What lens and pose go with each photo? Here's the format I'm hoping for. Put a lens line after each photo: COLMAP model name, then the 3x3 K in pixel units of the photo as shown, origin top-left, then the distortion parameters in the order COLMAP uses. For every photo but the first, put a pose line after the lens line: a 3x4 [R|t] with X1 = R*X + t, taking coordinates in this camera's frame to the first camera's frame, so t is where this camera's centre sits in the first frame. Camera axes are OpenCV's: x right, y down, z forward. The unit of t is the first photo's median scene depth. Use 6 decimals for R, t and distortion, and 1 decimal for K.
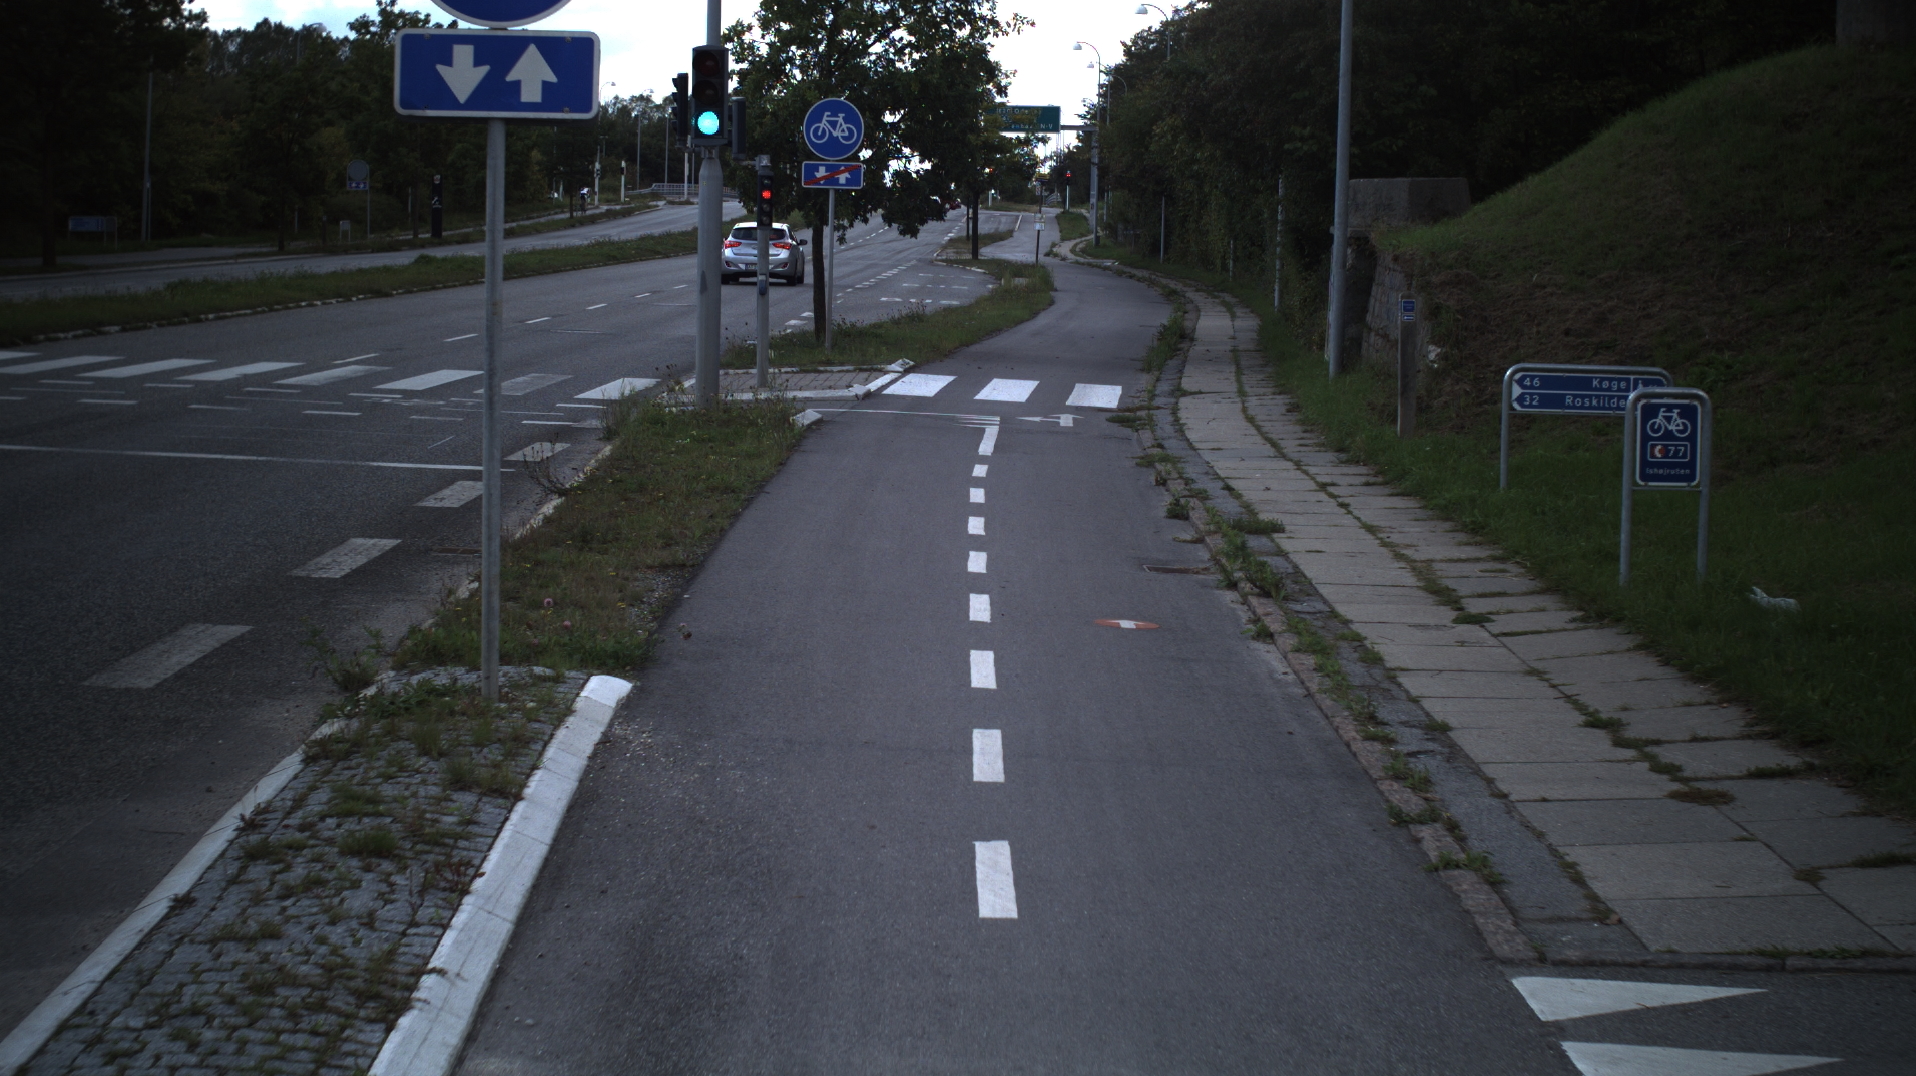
lens RADIAL K [[3381.3, 0, 958.0], [0, 3381.3, 538.0], [0, 0, 1]] dist [-0.277042, 0.277029]
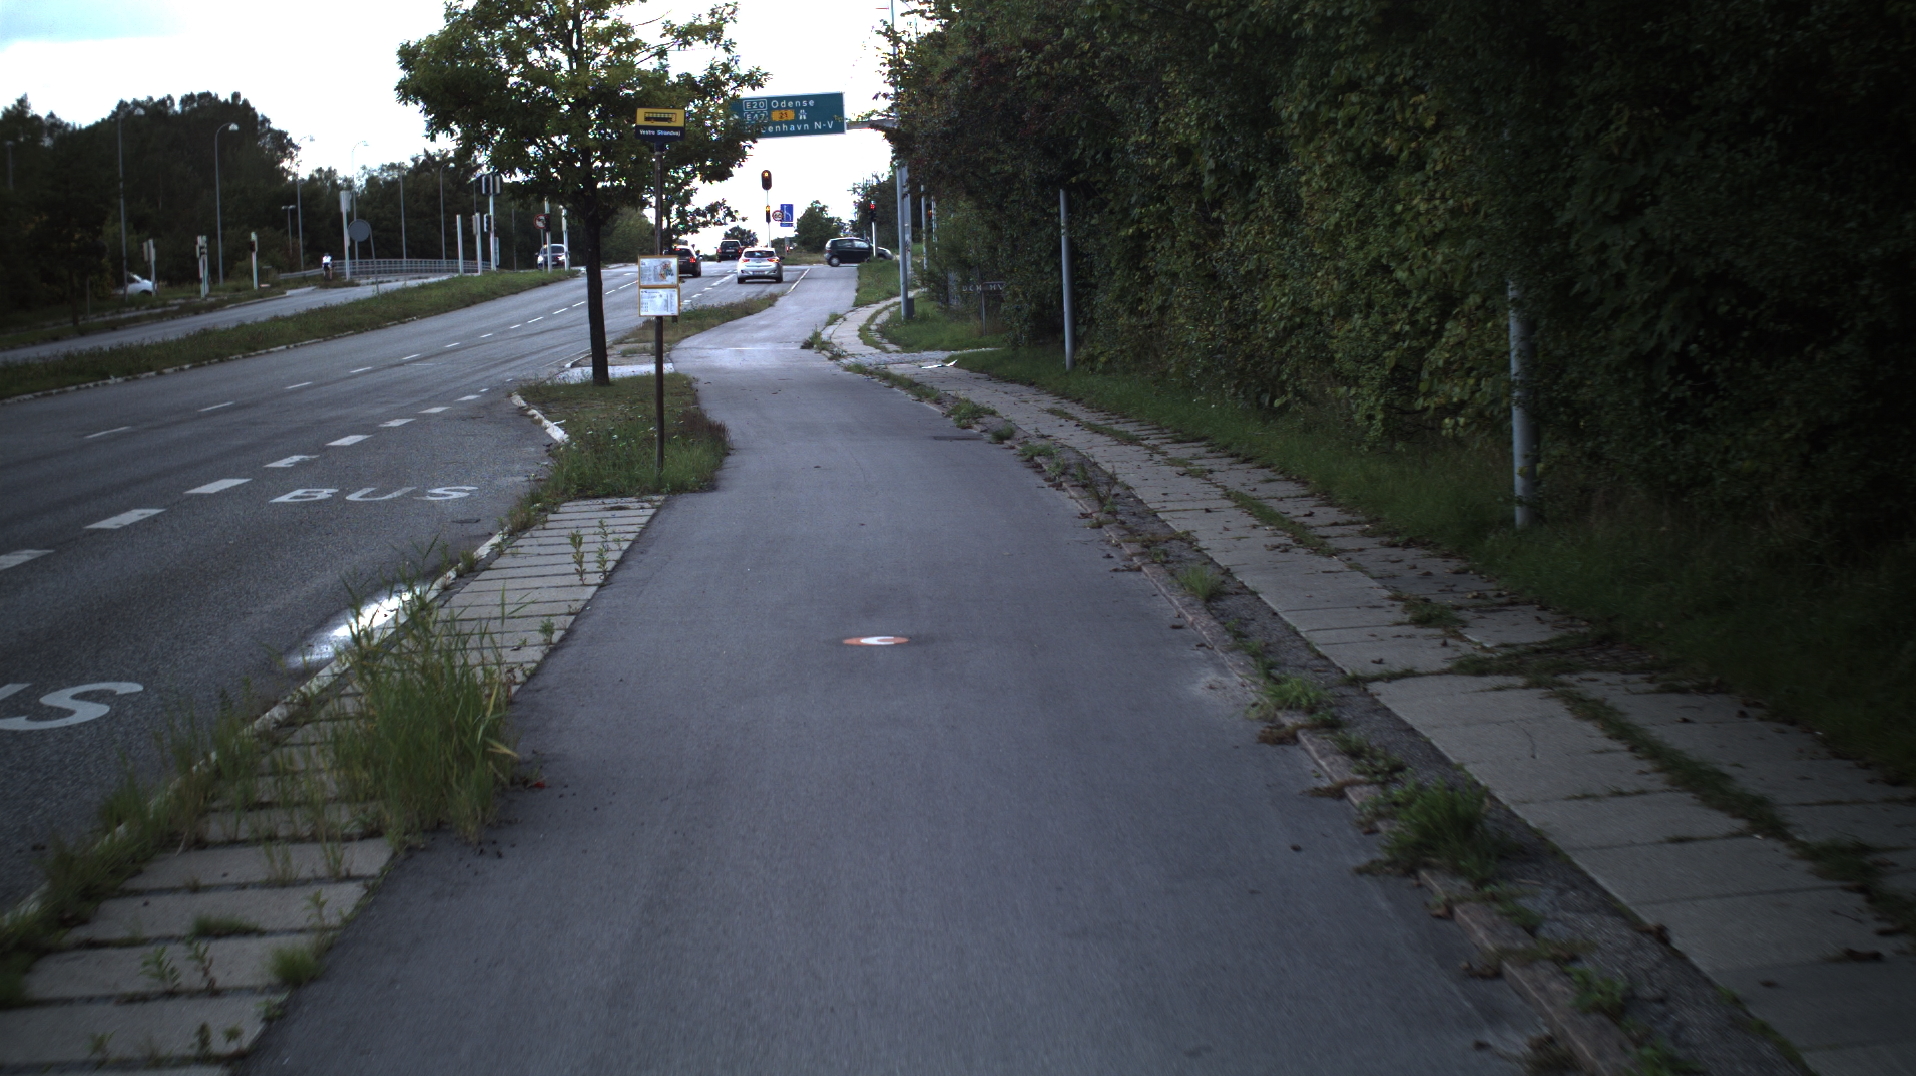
lens RADIAL K [[3381.3, 0, 958.0], [0, 3381.3, 538.0], [0, 0, 1]] dist [-0.277042, 0.277029]
pose [[0.996421, -0.071975, 0.044327, 0.048006], [0.072655, 0.997260, -0.013941, -0.094112], [-0.043202, 0.017111, 0.998920, 1.007275]]
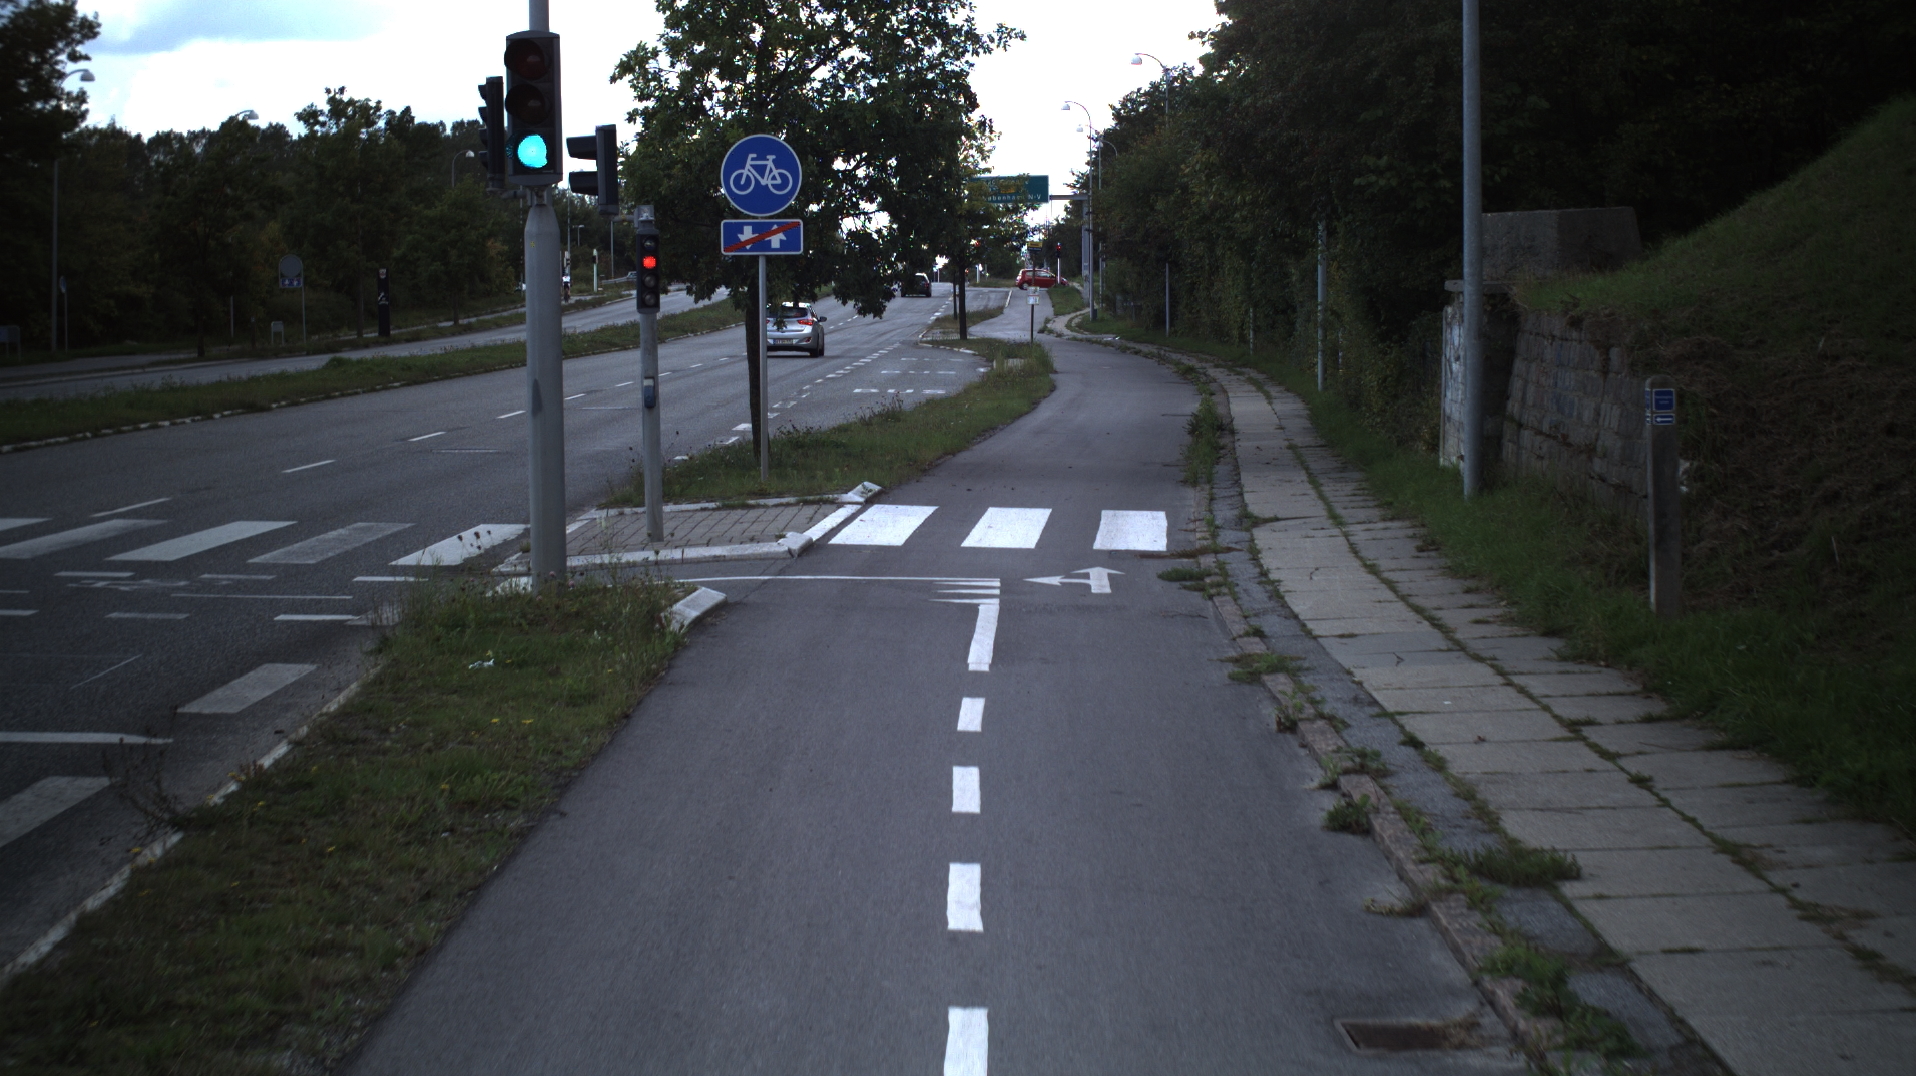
lens RADIAL K [[3381.3, 0, 958.0], [0, 3381.3, 538.0], [0, 0, 1]] dist [-0.277042, 0.277029]
pose [[0.999347, -0.036120, 0.000668, 0.001705], [0.036125, 0.999074, -0.023378, -0.012518], [0.000177, 0.023387, 0.999726, 0.143641]]
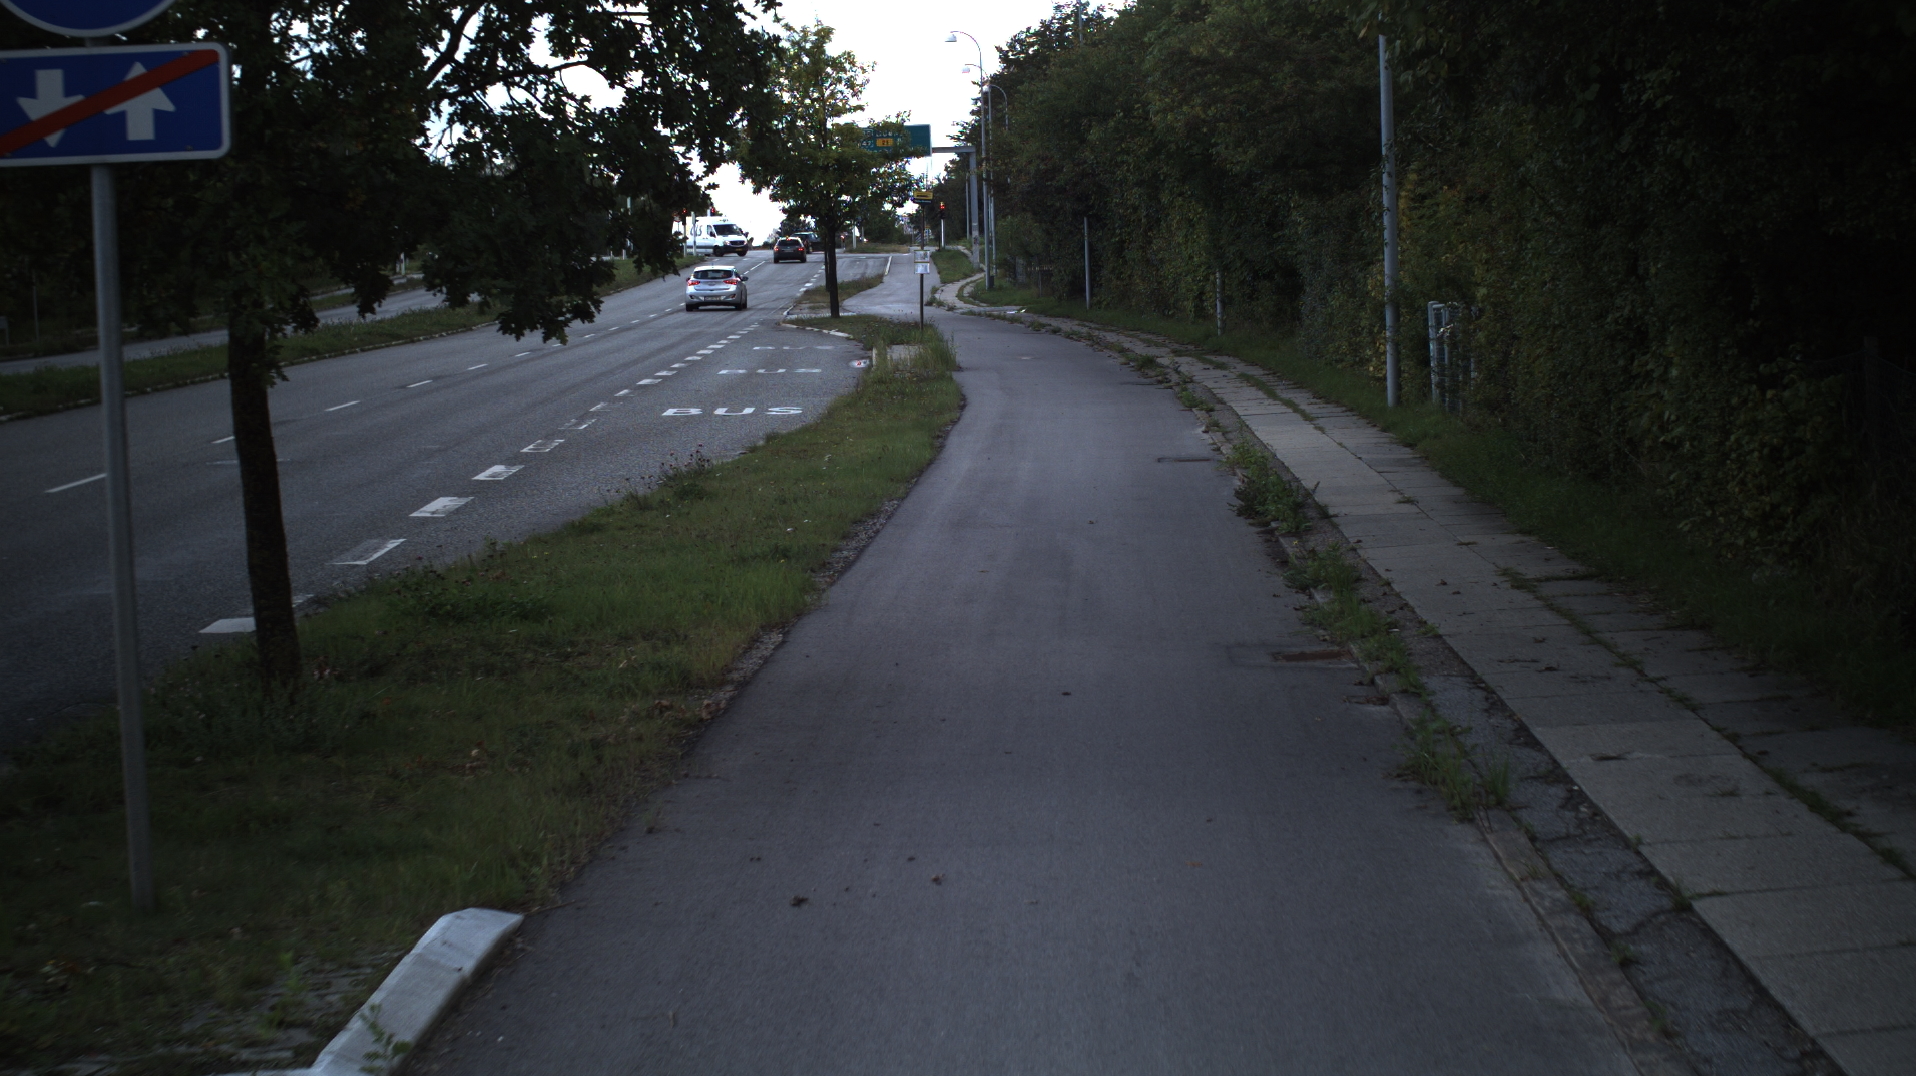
lens RADIAL K [[3381.3, 0, 958.0], [0, 3381.3, 538.0], [0, 0, 1]] dist [-0.277042, 0.277029]
pose [[0.997523, -0.061515, 0.034122, 0.006164], [0.061937, 0.998014, -0.011466, -0.040324], [-0.033349, 0.013551, 0.999352, 0.431521]]
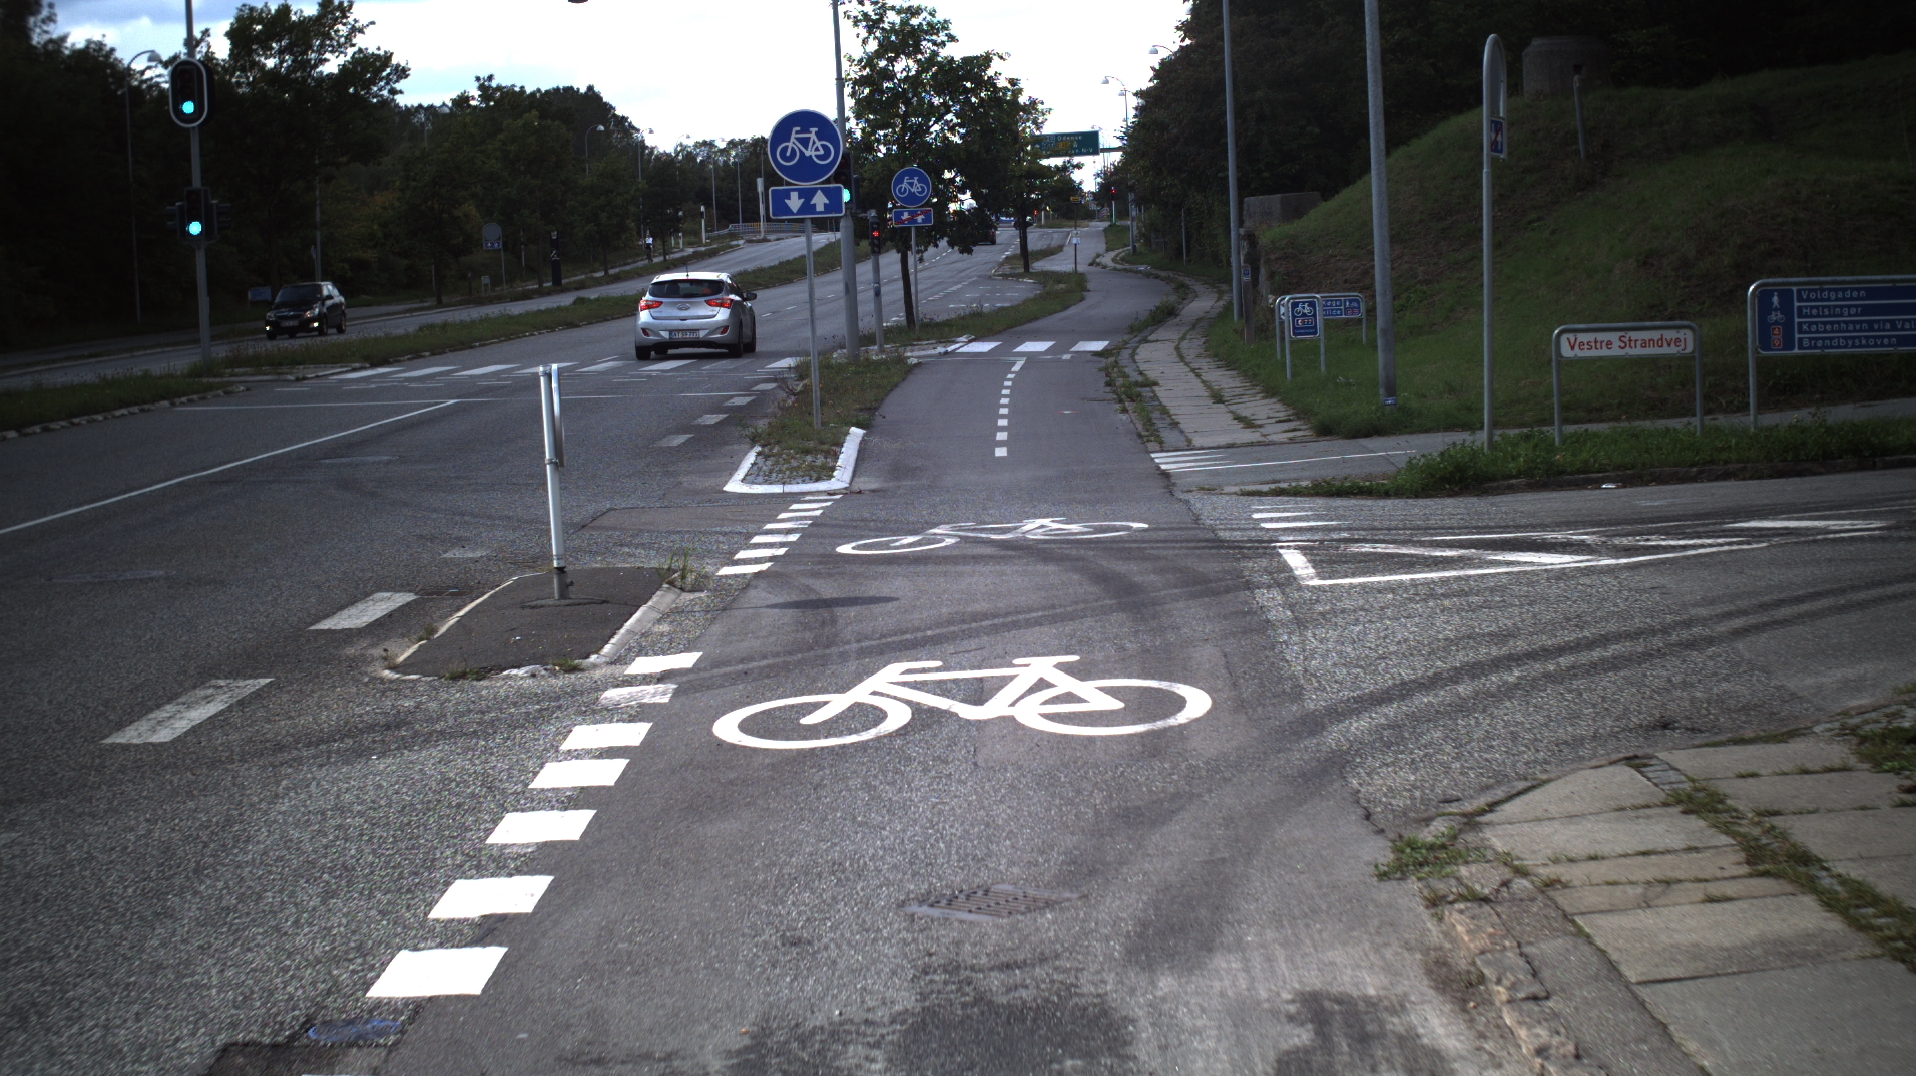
lens RADIAL K [[3381.3, 0, 958.0], [0, 3381.3, 538.0], [0, 0, 1]] dist [-0.277042, 0.277029]
pose [[0.997422, -0.067563, -0.024197, 0.005572], [0.067414, 0.997701, -0.006913, 0.026831], [0.024608, 0.005264, 0.999683, -0.287580]]
